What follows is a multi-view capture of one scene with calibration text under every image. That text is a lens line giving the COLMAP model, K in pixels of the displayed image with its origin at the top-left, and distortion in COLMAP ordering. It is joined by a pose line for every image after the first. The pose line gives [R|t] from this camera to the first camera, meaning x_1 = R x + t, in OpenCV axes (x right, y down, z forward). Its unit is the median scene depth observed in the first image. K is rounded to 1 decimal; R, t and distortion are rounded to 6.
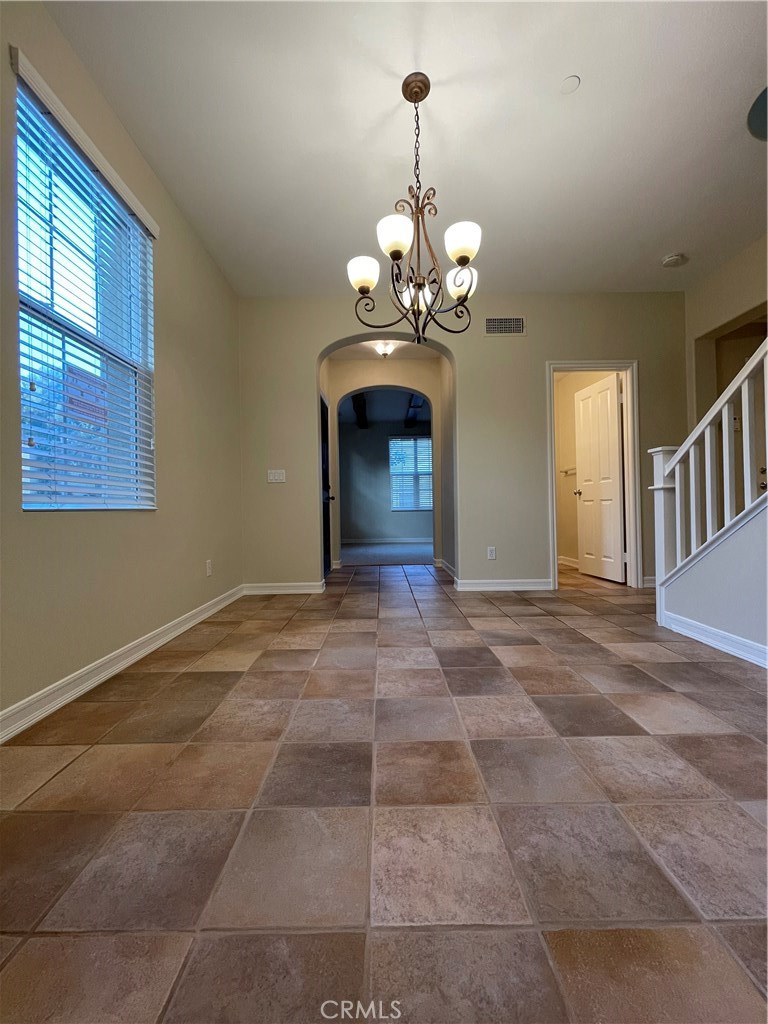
lens RADIAL K [[413.2, 0, 383.6], [0, 413.2, 507.7], [0, 0, 1]] dist [-0.001483, -0.000433]
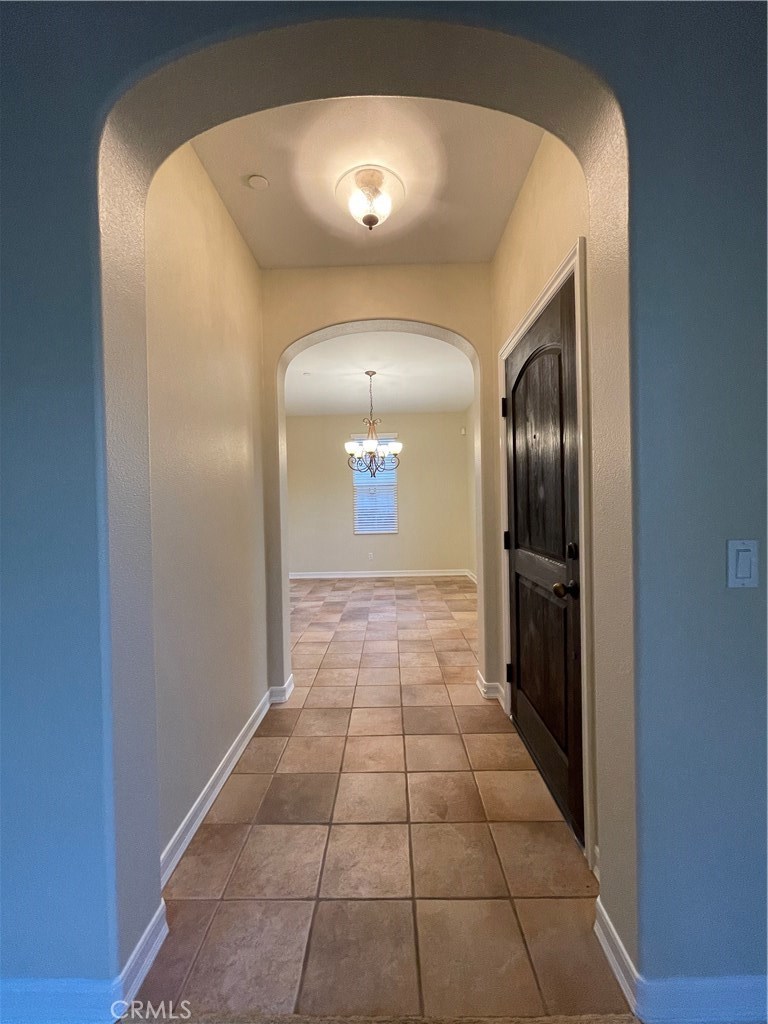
lens RADIAL K [[413.2, 0, 383.7], [0, 413.2, 510.2], [0, 0, 1]] dist [-0.001483, -0.000433]
pose [[-0.999107, 0.037007, 0.020383, -0.021680], [0.037290, 0.999211, 0.013666, -0.303294], [-0.019861, 0.014414, -0.999699, 4.309517]]
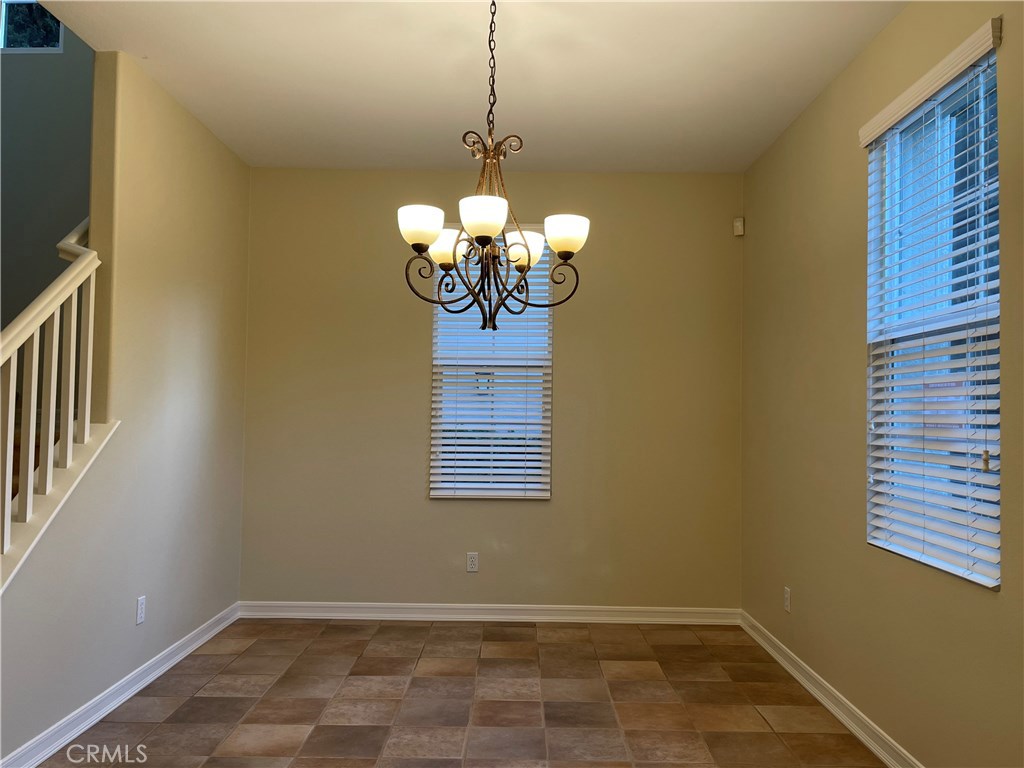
lens RADIAL K [[820.1, 0, 512.1], [0, 820.1, 381.1], [0, 0, 1]] dist [0.017901, 0.002604]
pose [[-0.999950, 0.001976, 0.009838, 0.041385], [0.001532, 0.998989, -0.044932, -0.309255], [-0.009917, -0.044915, -0.998942, 3.058445]]
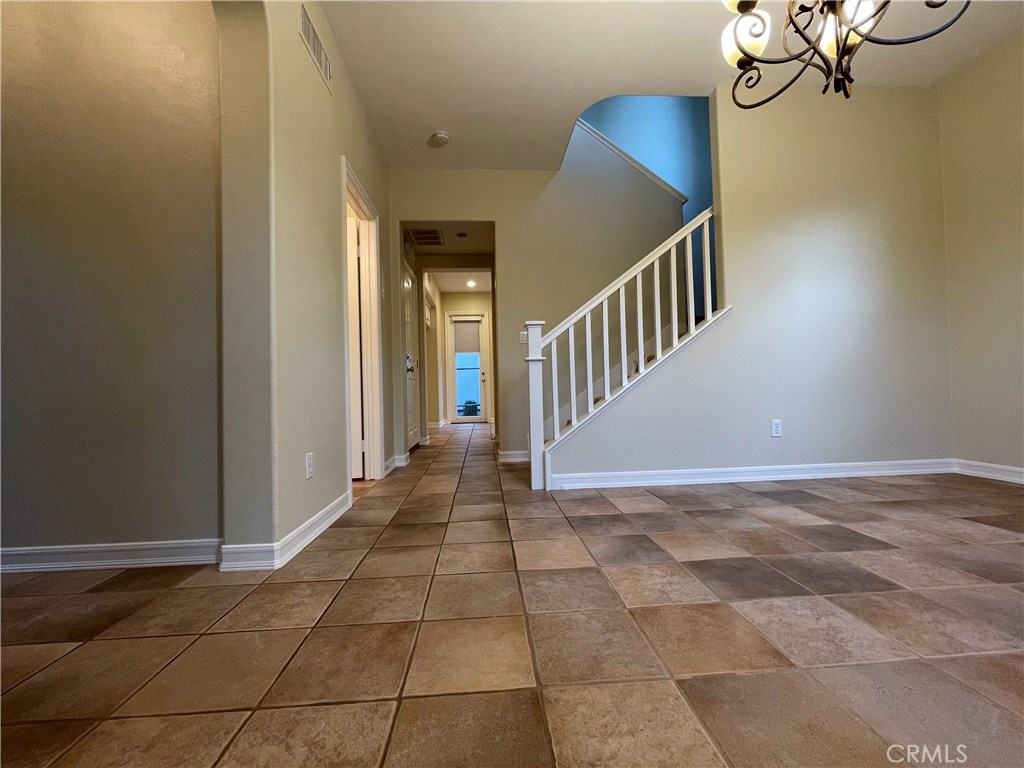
lens RADIAL K [[413.2, 0, 505.8], [0, 413.2, 387.6], [0, 0, 1]] dist [-0.001483, -0.000433]
pose [[-0.051843, 0.023652, 0.998375, -0.636764], [0.023310, 0.999476, -0.022467, 0.077149], [-0.998383, 0.022107, -0.052367, 1.945721]]
